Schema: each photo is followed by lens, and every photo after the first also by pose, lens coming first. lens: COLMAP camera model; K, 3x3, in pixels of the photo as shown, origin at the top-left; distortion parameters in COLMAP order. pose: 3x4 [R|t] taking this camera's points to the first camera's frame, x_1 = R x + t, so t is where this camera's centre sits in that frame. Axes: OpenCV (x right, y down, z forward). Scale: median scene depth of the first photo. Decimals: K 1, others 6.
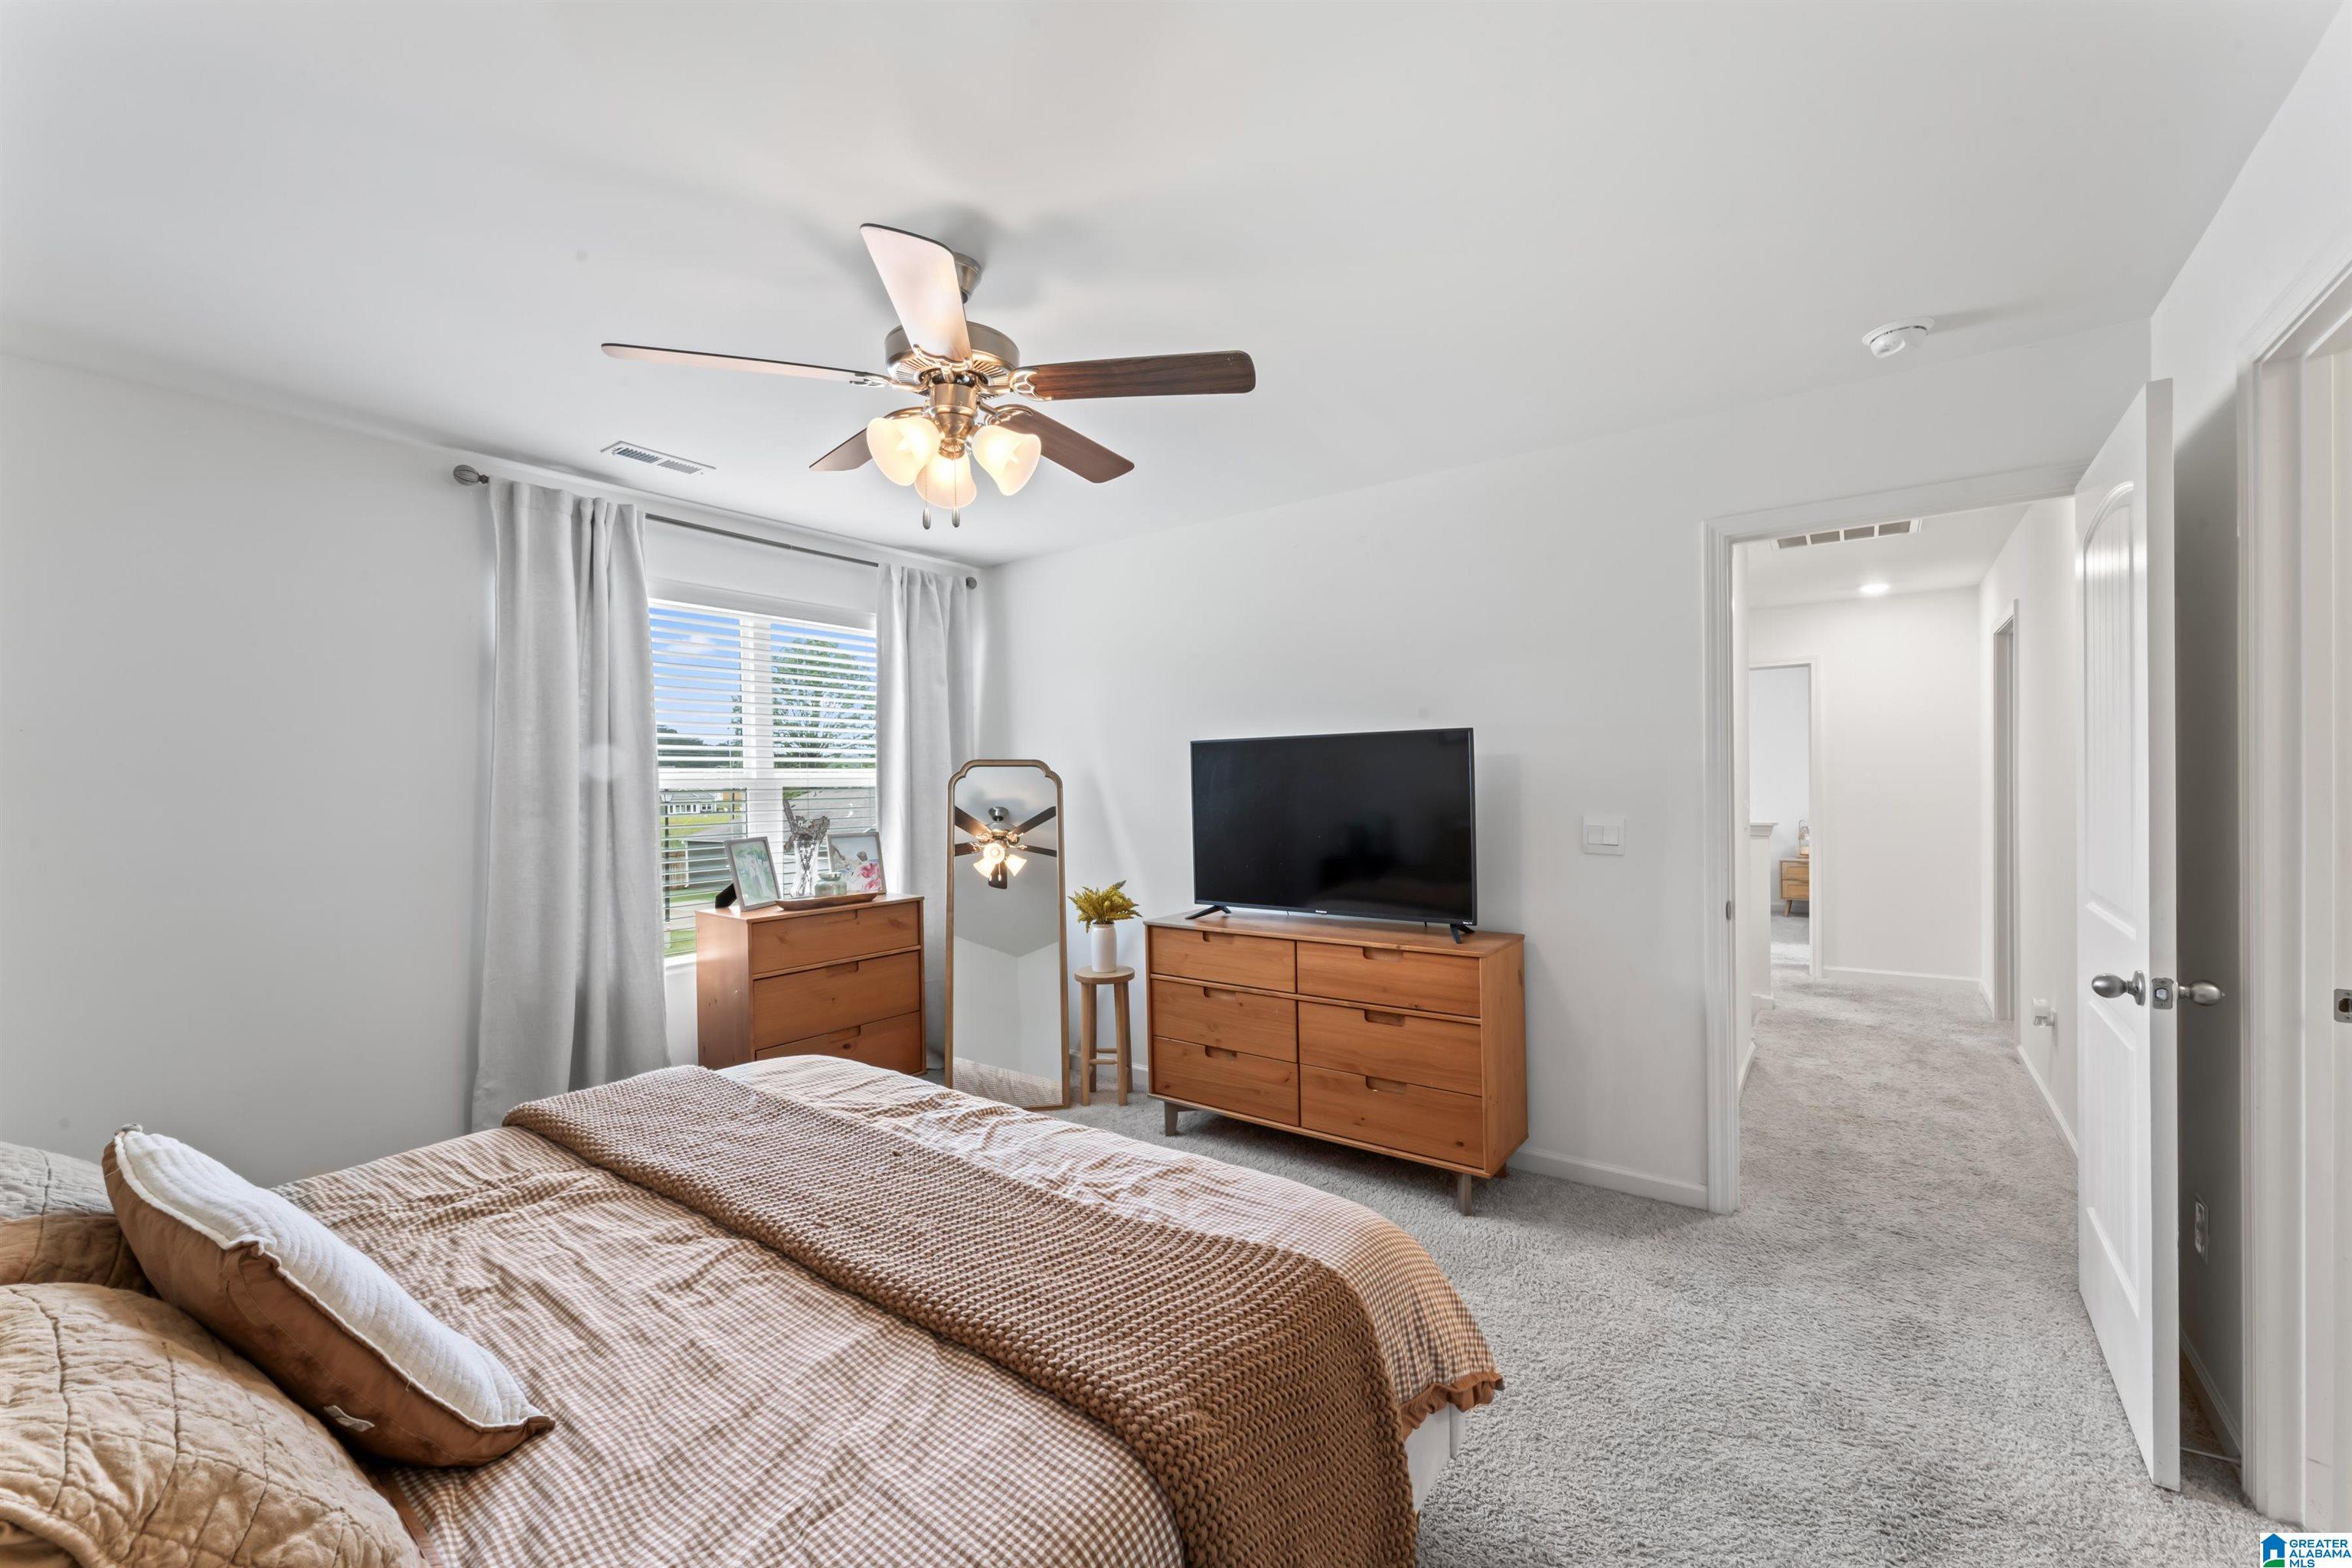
lens RADIAL K [[935.3, 0, 1179.0], [0, 935.3, 793.6], [0, 0, 1]] dist [-0.000341, -0.000033]
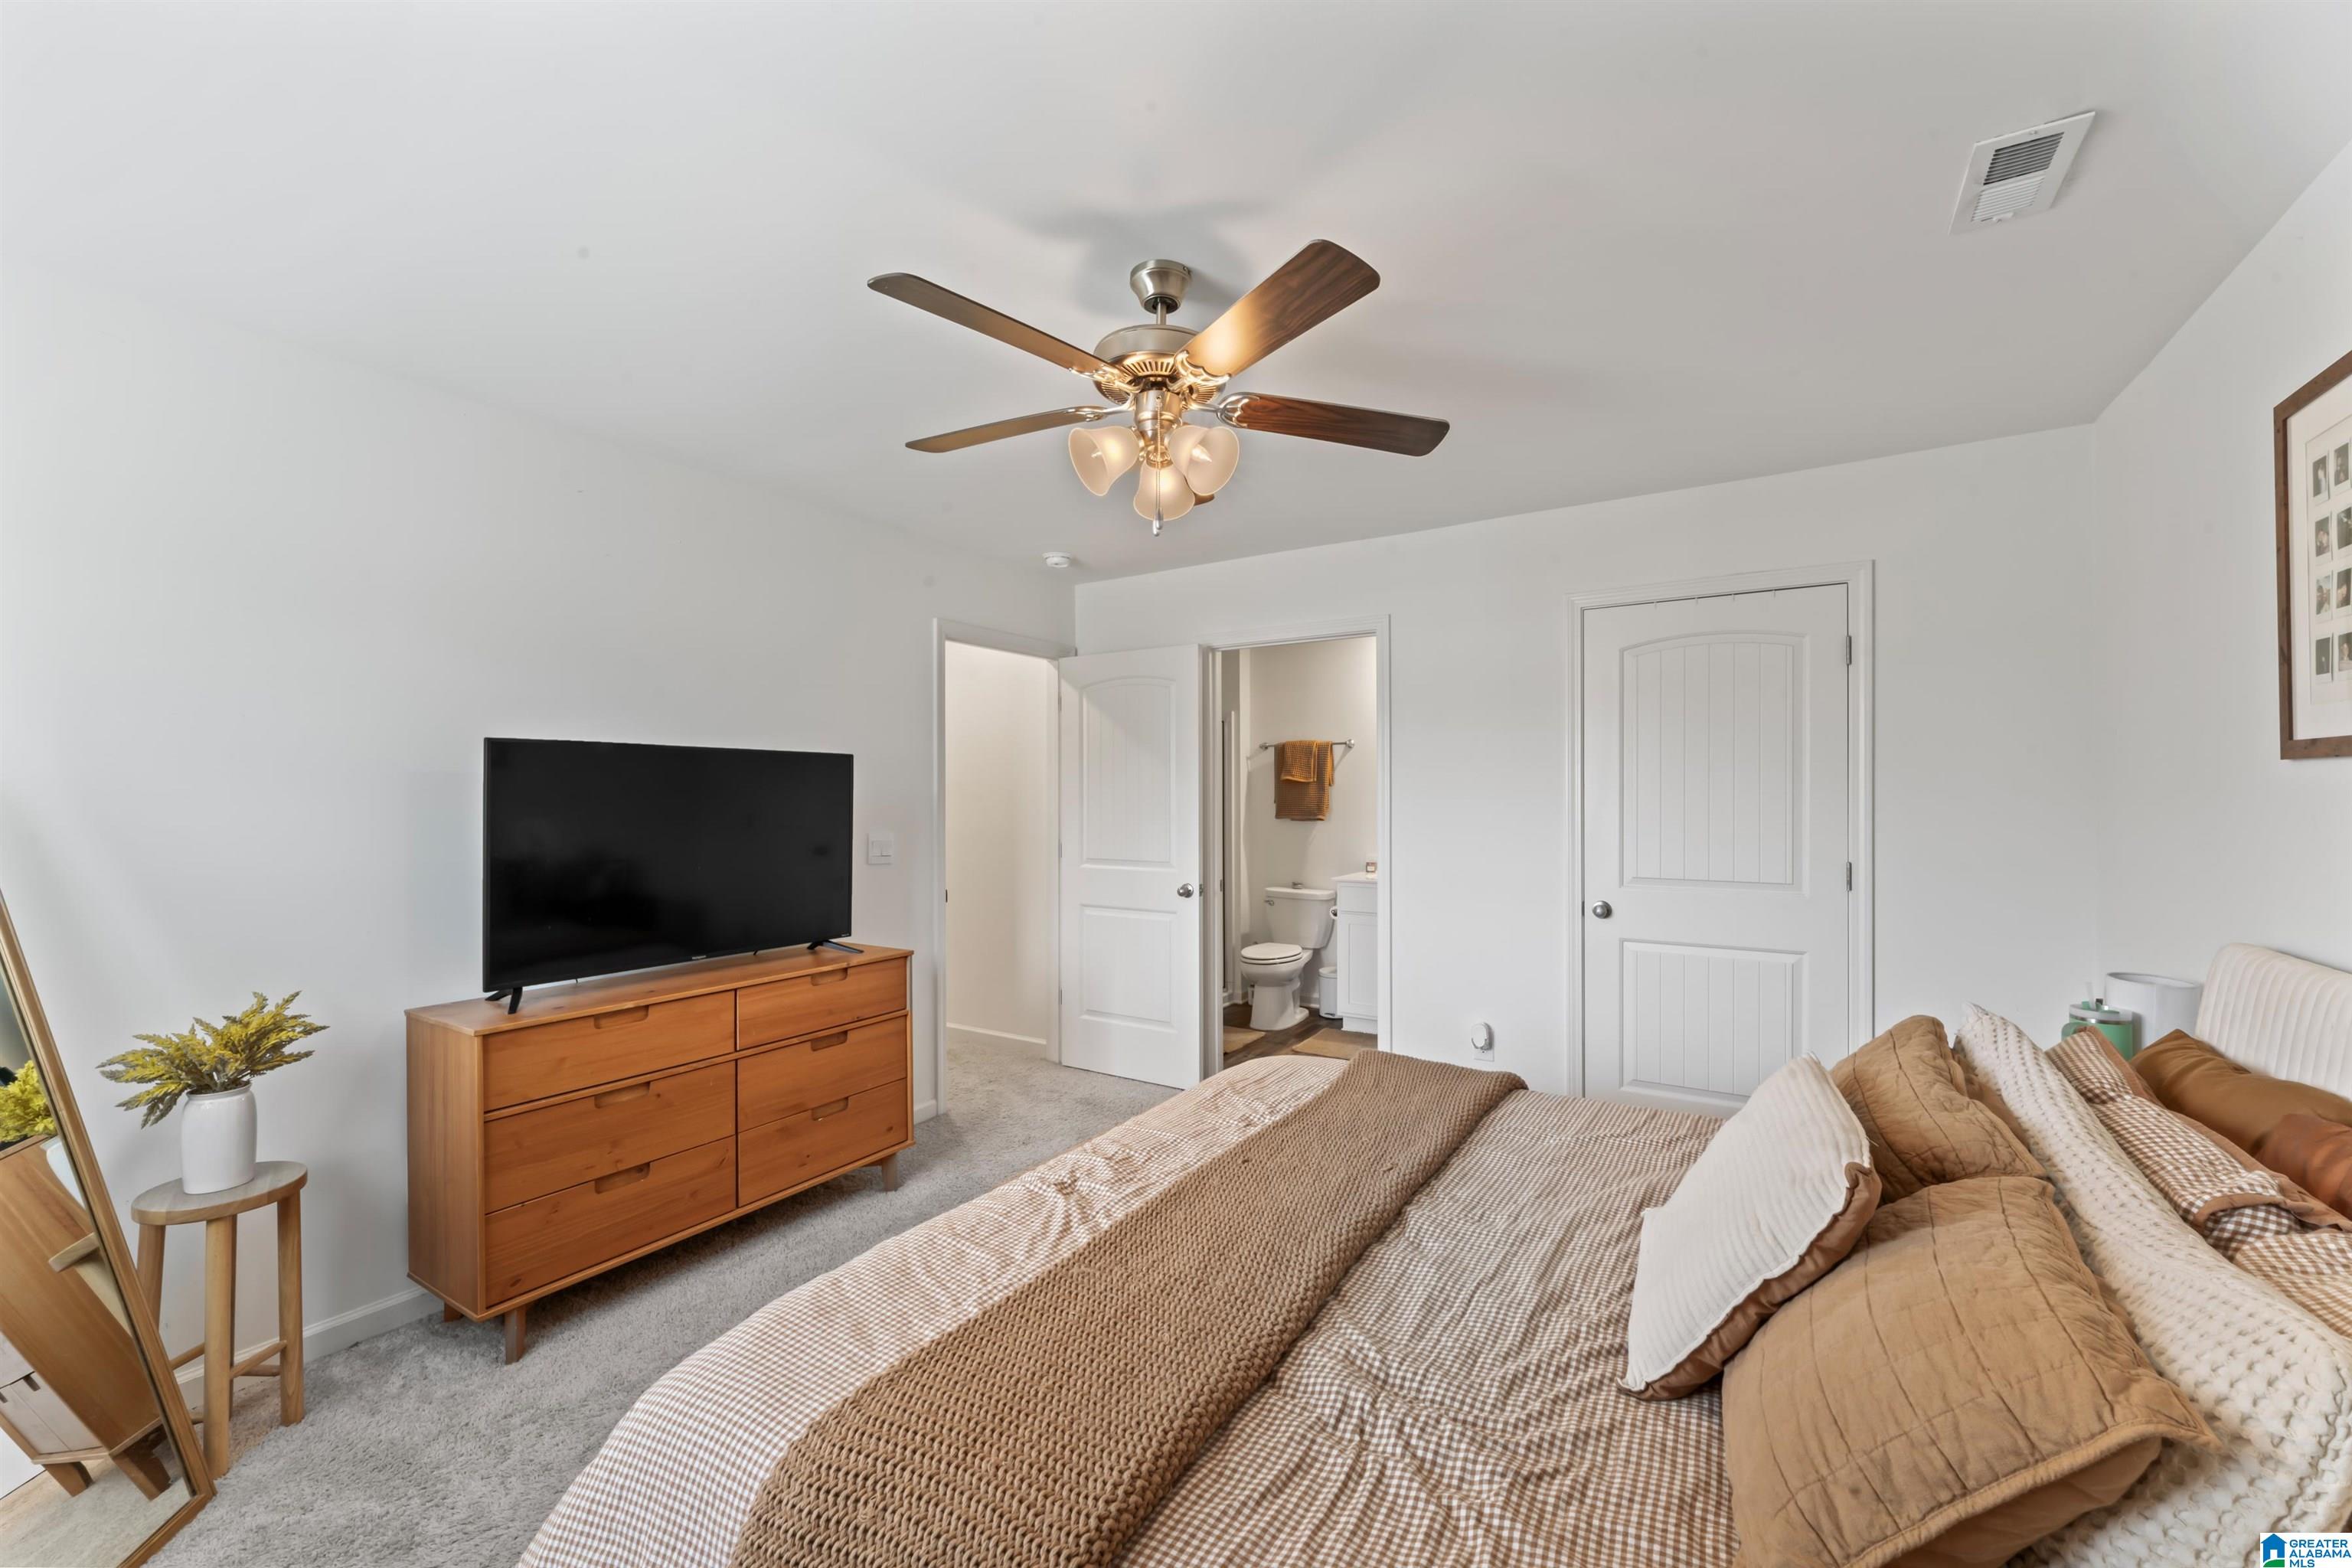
lens RADIAL K [[935.3, 0, 1179.0], [0, 935.3, 793.6], [0, 0, 1]] dist [-0.000341, -0.000033]
pose [[-0.069998, 0.021454, 0.997316, -0.746644], [0.021381, 0.999571, -0.020002, 0.004143], [-0.997318, 0.019923, -0.070427, 0.644306]]
